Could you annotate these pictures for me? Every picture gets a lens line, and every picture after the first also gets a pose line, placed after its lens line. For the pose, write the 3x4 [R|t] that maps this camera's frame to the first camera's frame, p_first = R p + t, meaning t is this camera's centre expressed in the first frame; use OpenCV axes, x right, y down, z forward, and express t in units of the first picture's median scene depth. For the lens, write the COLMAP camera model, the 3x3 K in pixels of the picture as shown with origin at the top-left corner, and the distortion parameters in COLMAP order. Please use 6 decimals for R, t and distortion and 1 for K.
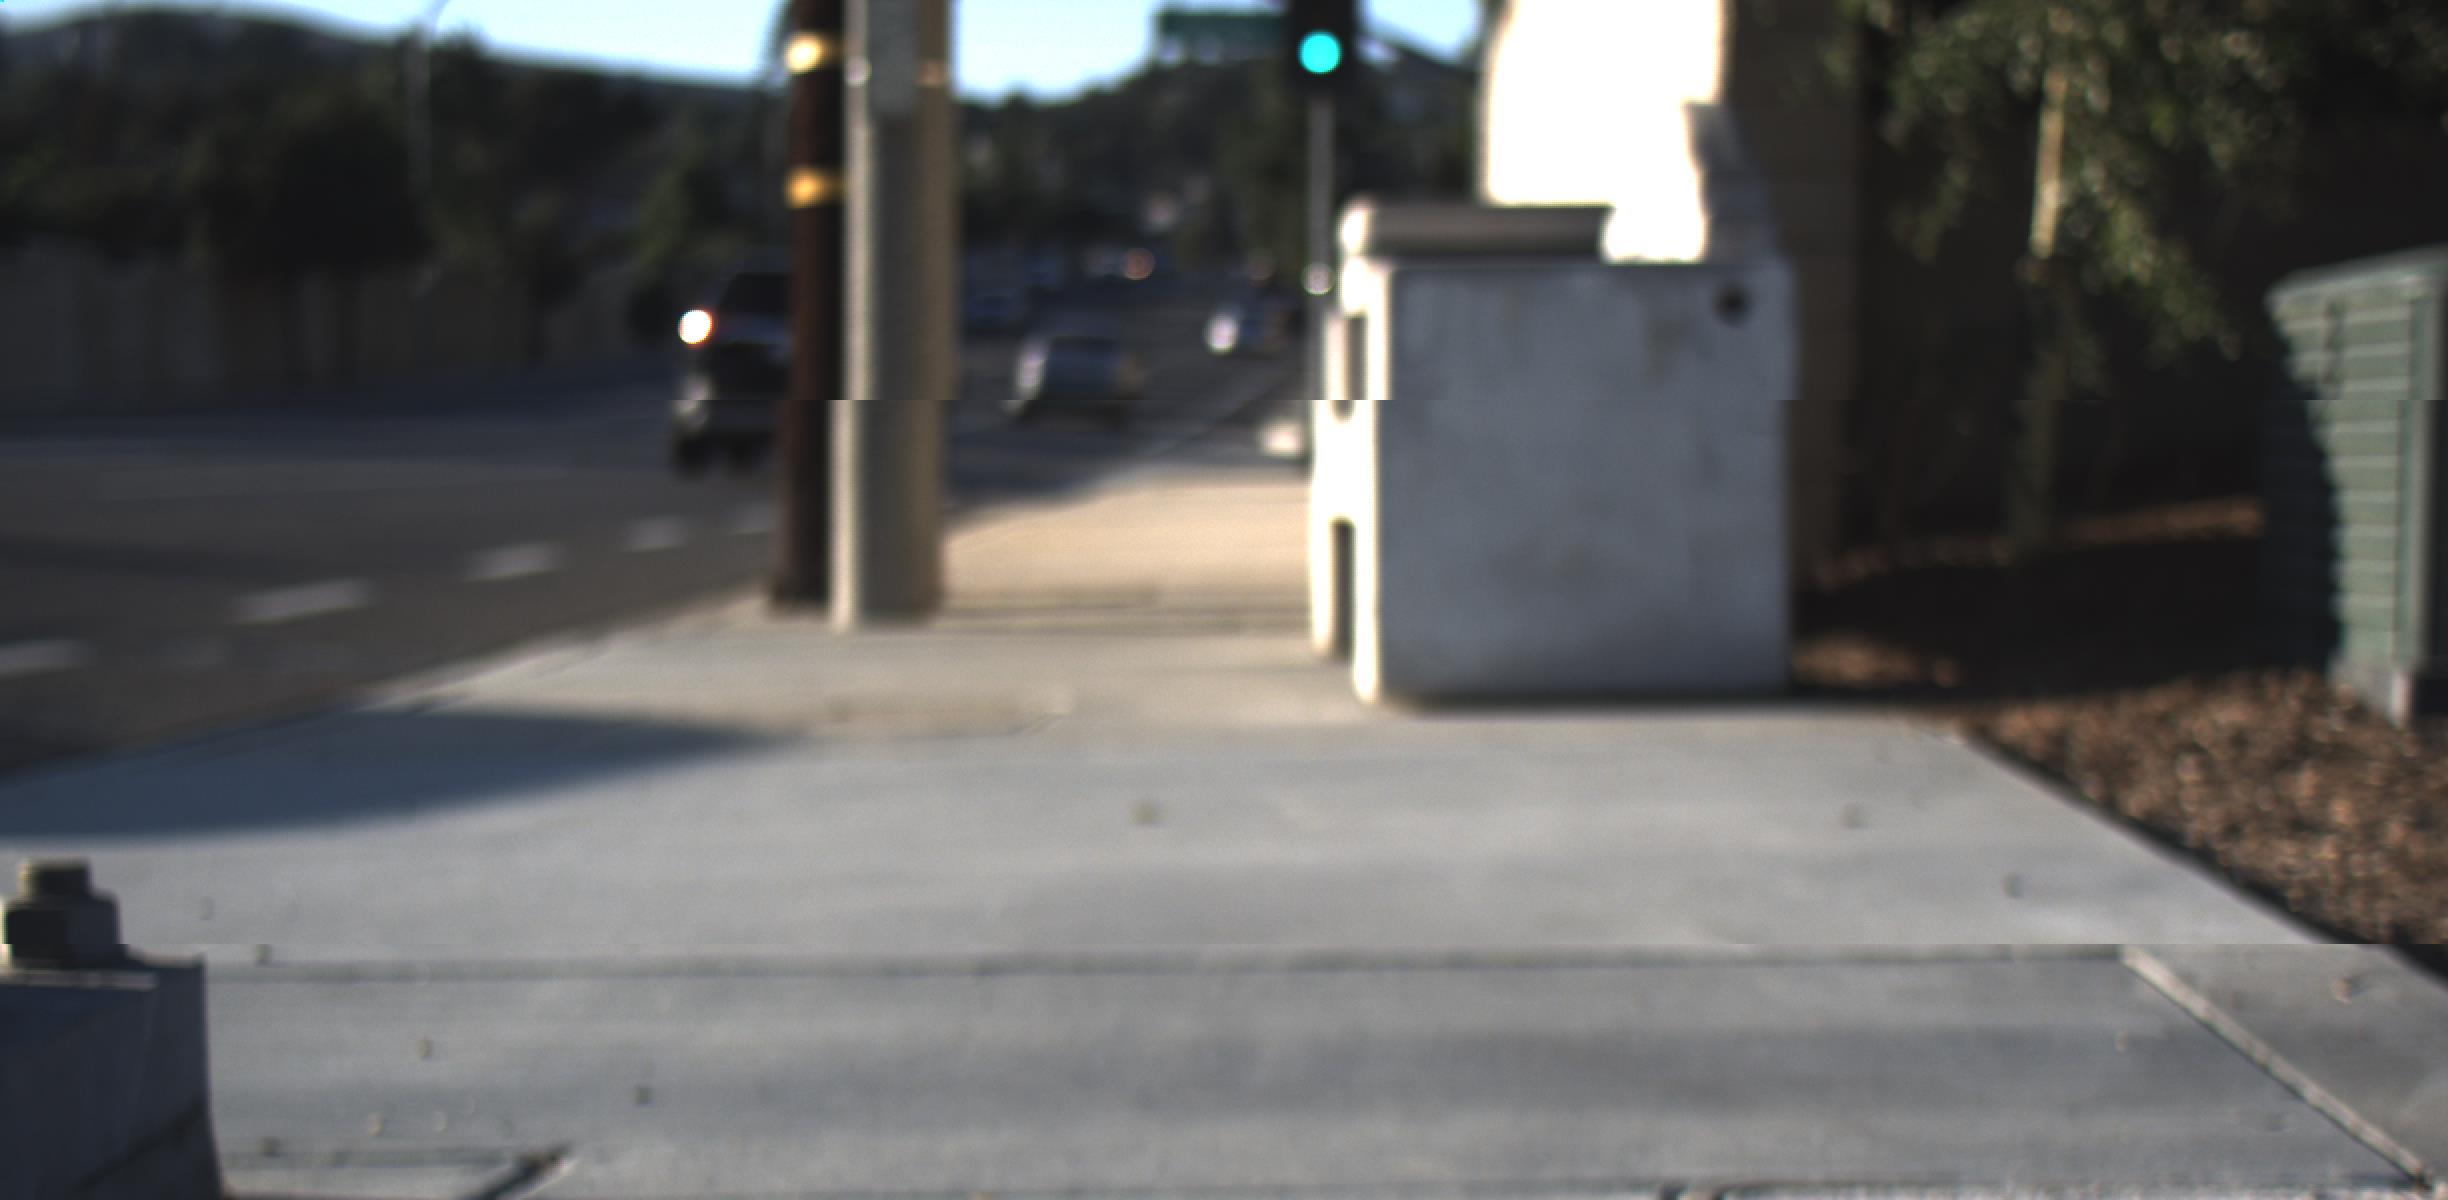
lens RADIAL K [[4381.3, 0, 1227.3], [0, 4381.3, 822.2], [0, 0, 1]] dist [-0.080289, 0.507870]
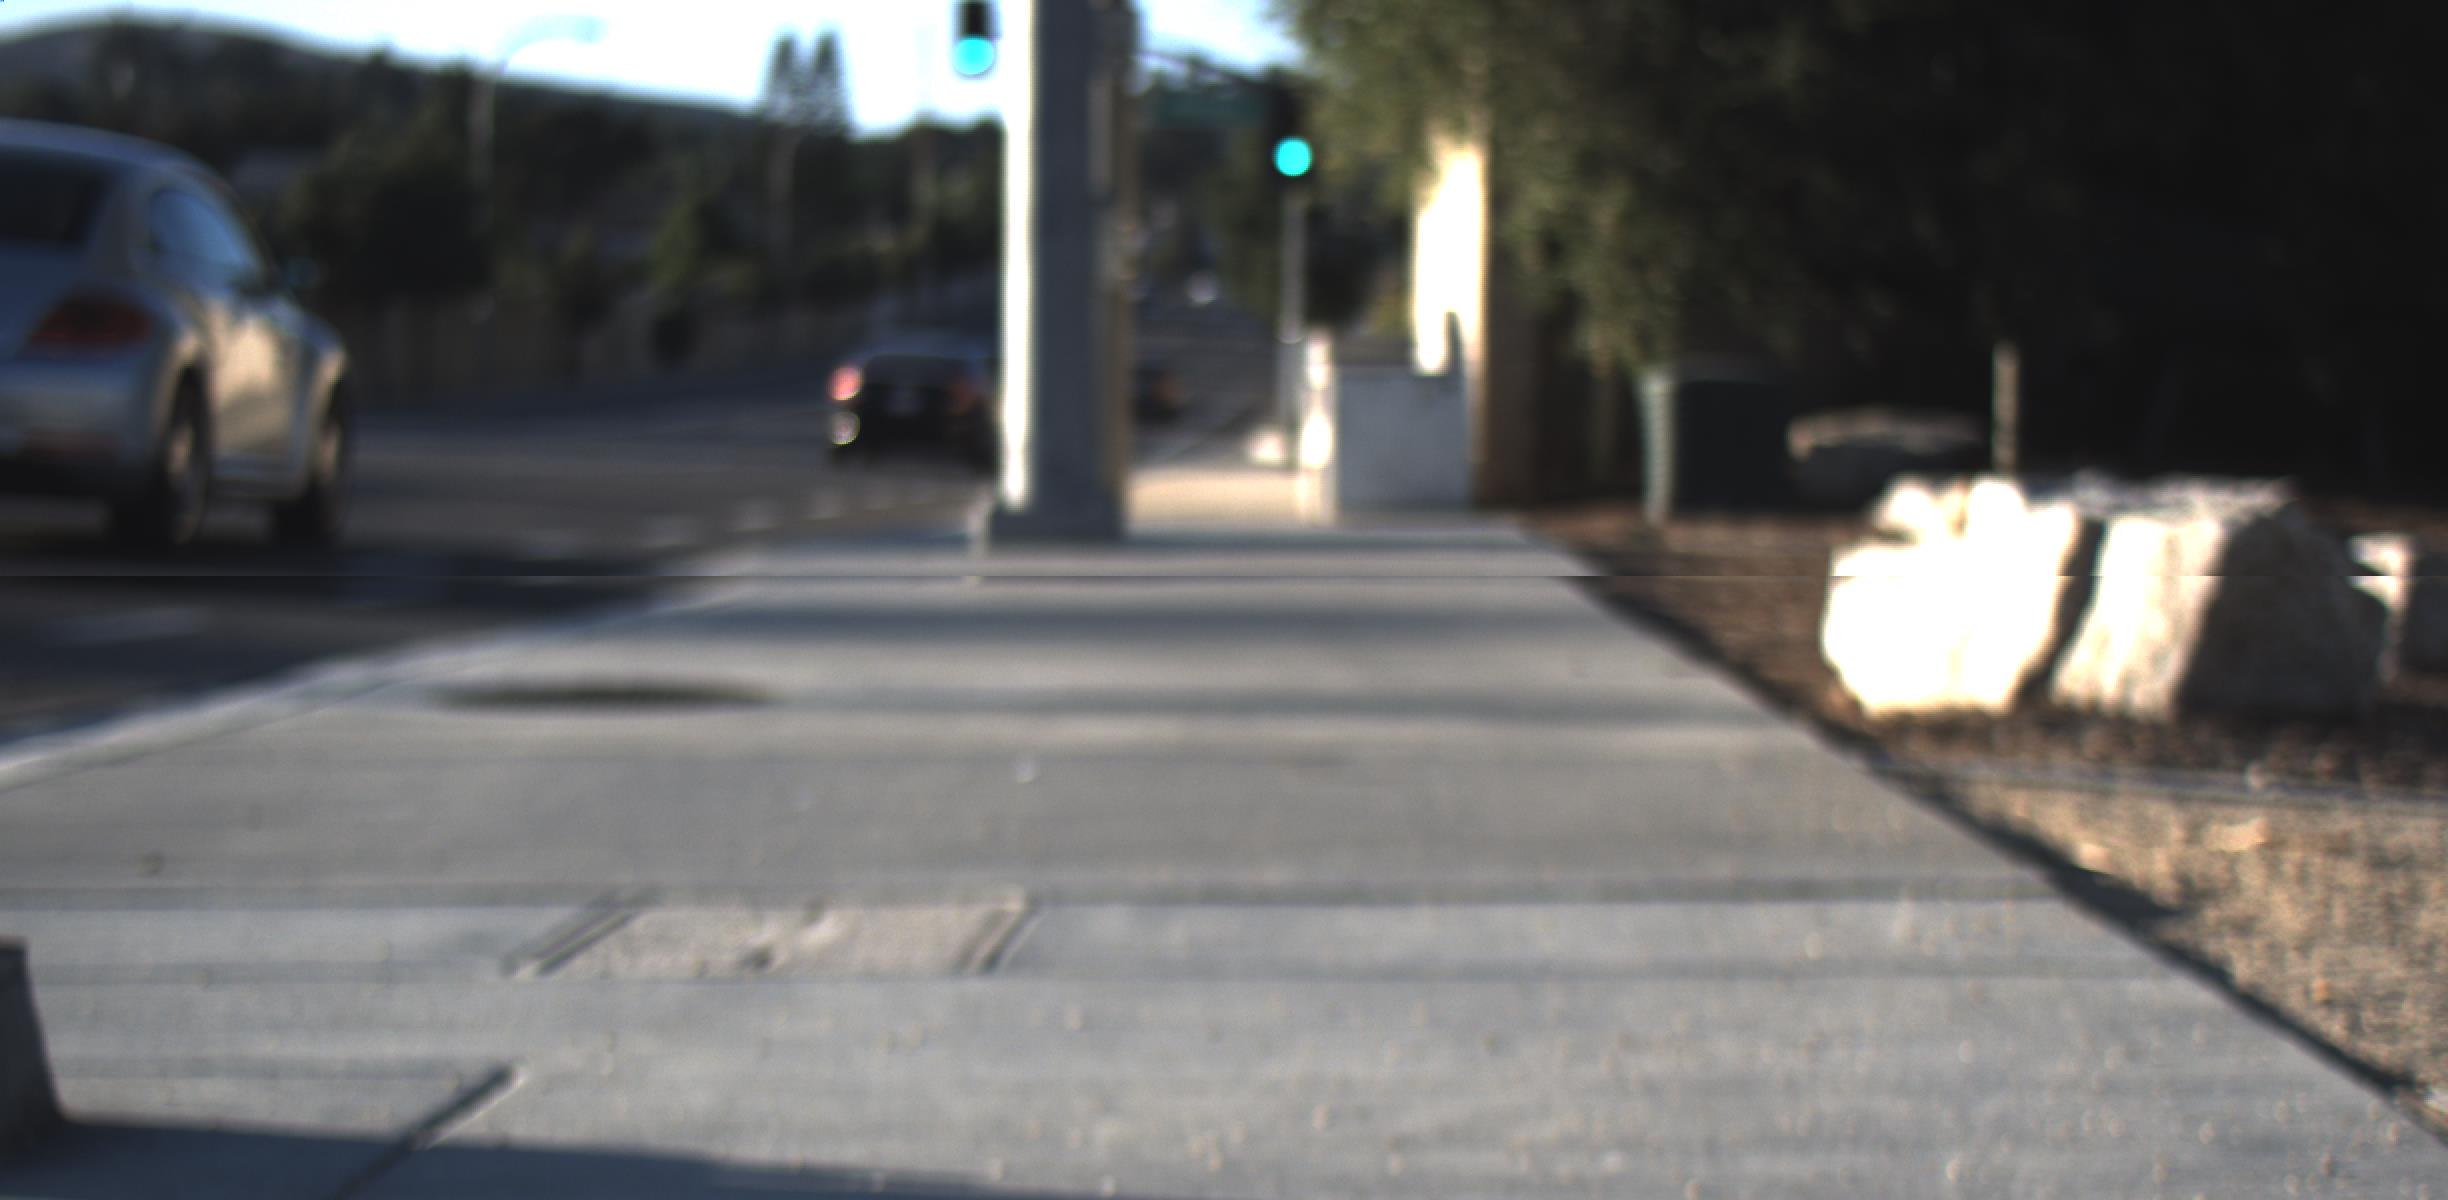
lens RADIAL K [[4381.3, 0, 1227.3], [0, 4381.3, 822.2], [0, 0, 1]] dist [-0.080289, 0.507870]
pose [[0.999911, 0.009204, 0.009687, -0.004216], [-0.009154, 0.999945, -0.005184, 0.013079], [-0.009734, 0.005095, 0.999940, -0.131283]]
